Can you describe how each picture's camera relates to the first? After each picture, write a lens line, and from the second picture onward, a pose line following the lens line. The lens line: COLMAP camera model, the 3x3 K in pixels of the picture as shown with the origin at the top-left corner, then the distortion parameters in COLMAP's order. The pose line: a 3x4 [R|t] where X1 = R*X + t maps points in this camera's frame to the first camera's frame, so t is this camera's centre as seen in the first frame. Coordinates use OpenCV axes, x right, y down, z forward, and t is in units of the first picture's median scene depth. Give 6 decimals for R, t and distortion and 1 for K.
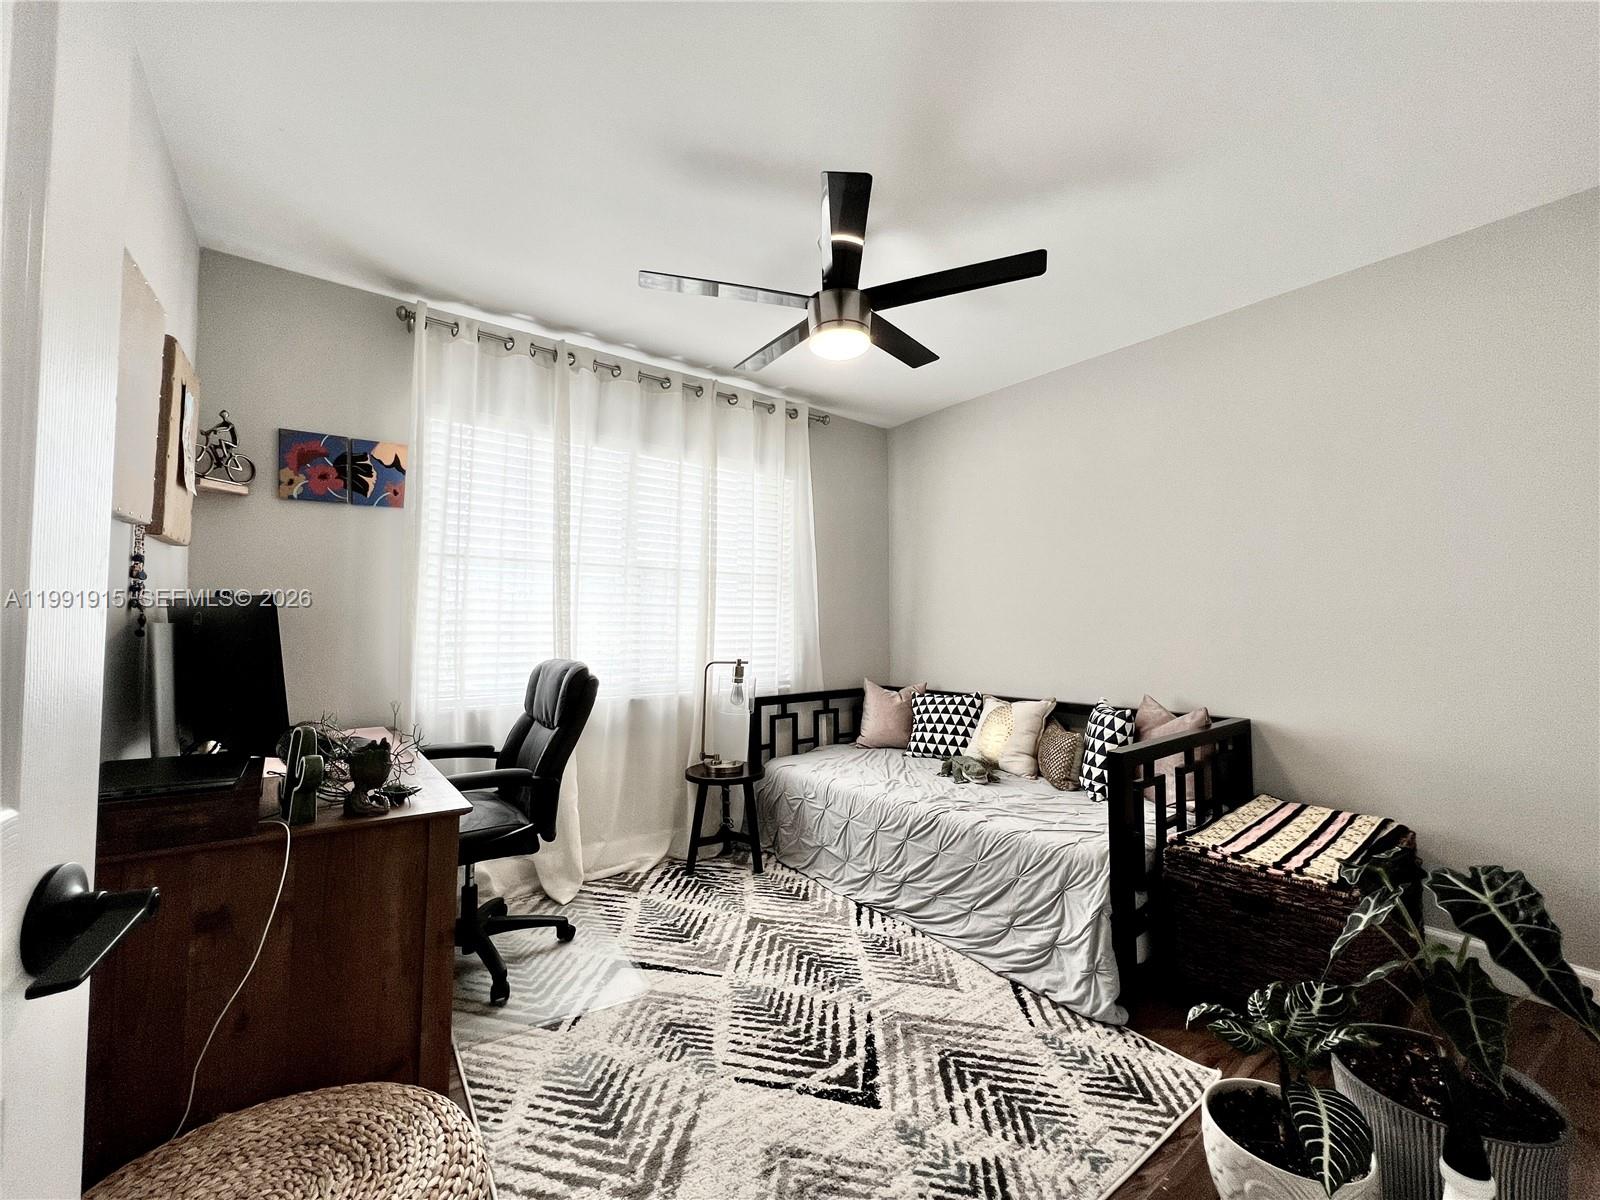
lens RADIAL K [[641.2, 0, 803.2], [0, 641.2, 601.9], [0, 0, 1]] dist [-0.001939, -0.000047]
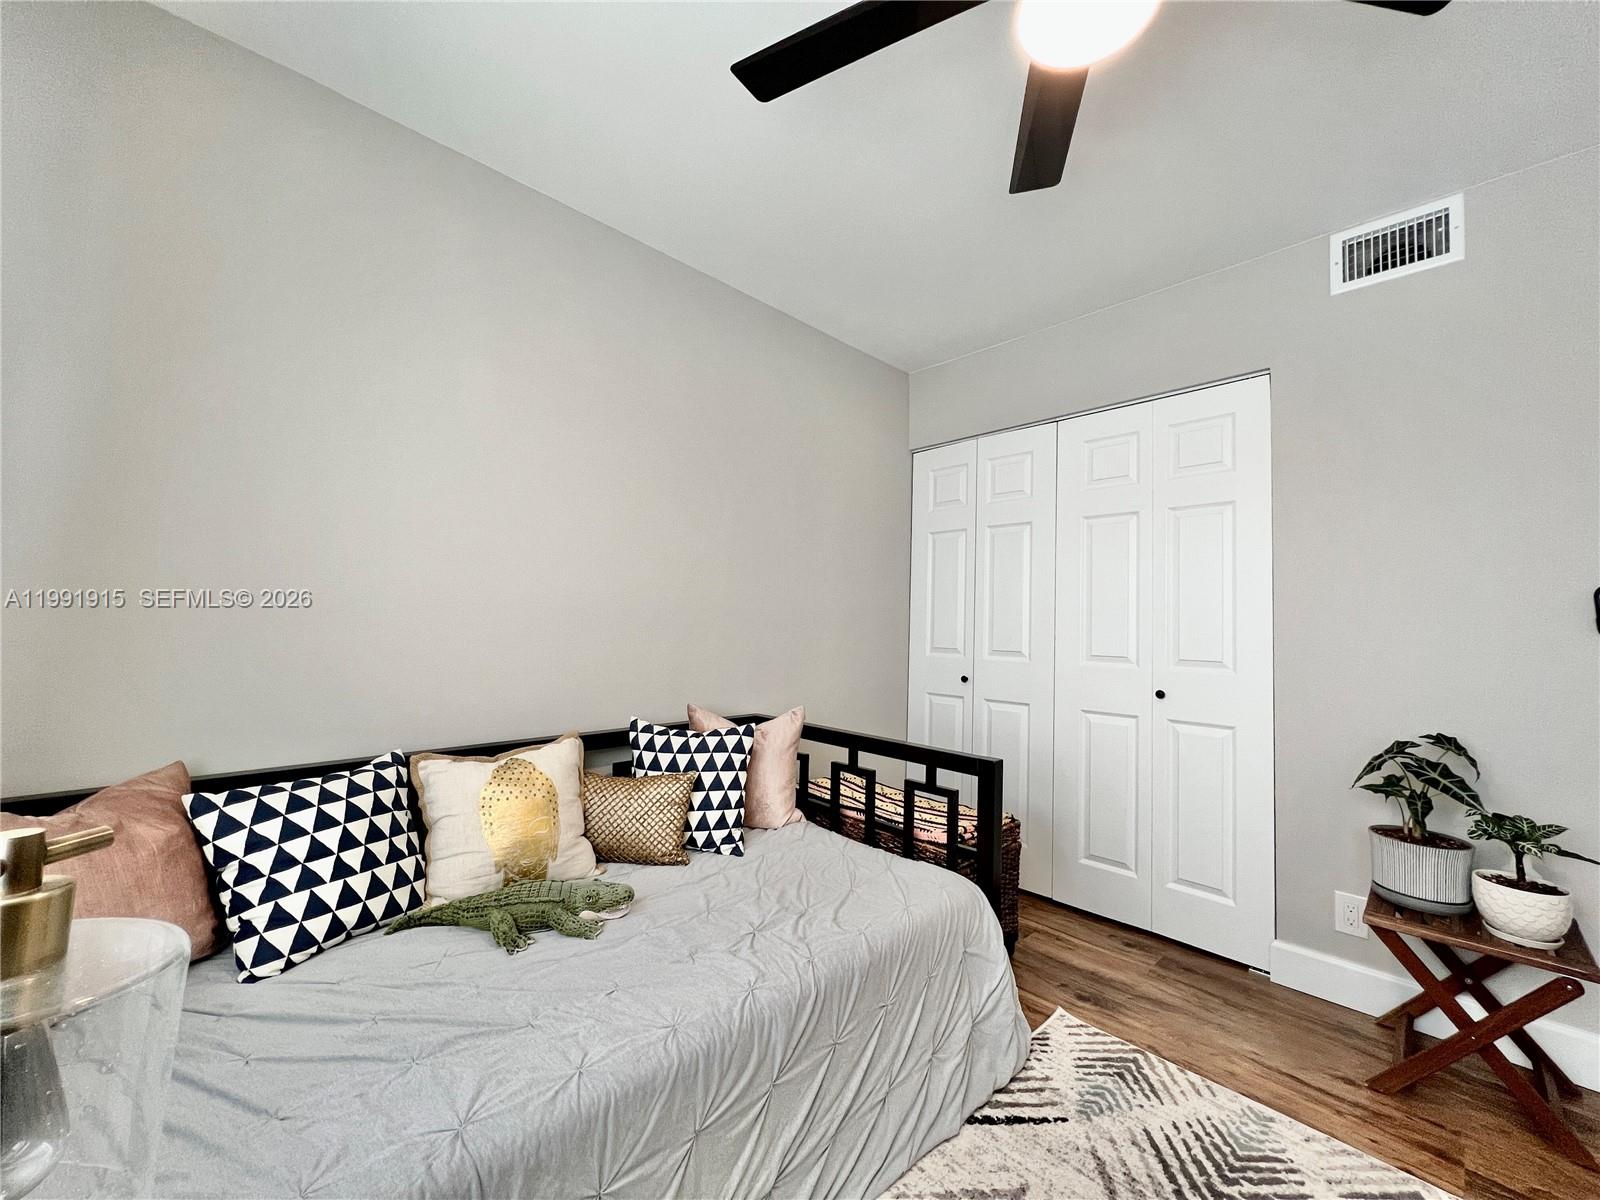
lens RADIAL K [[641.2, 0, 803.2], [0, 641.2, 601.9], [0, 0, 1]] dist [-0.001939, -0.000047]
pose [[-0.111667, 0.026937, 0.993381, -0.230513], [-0.062005, 0.997496, -0.034019, 0.030907], [-0.991809, -0.065393, -0.109717, 0.790100]]
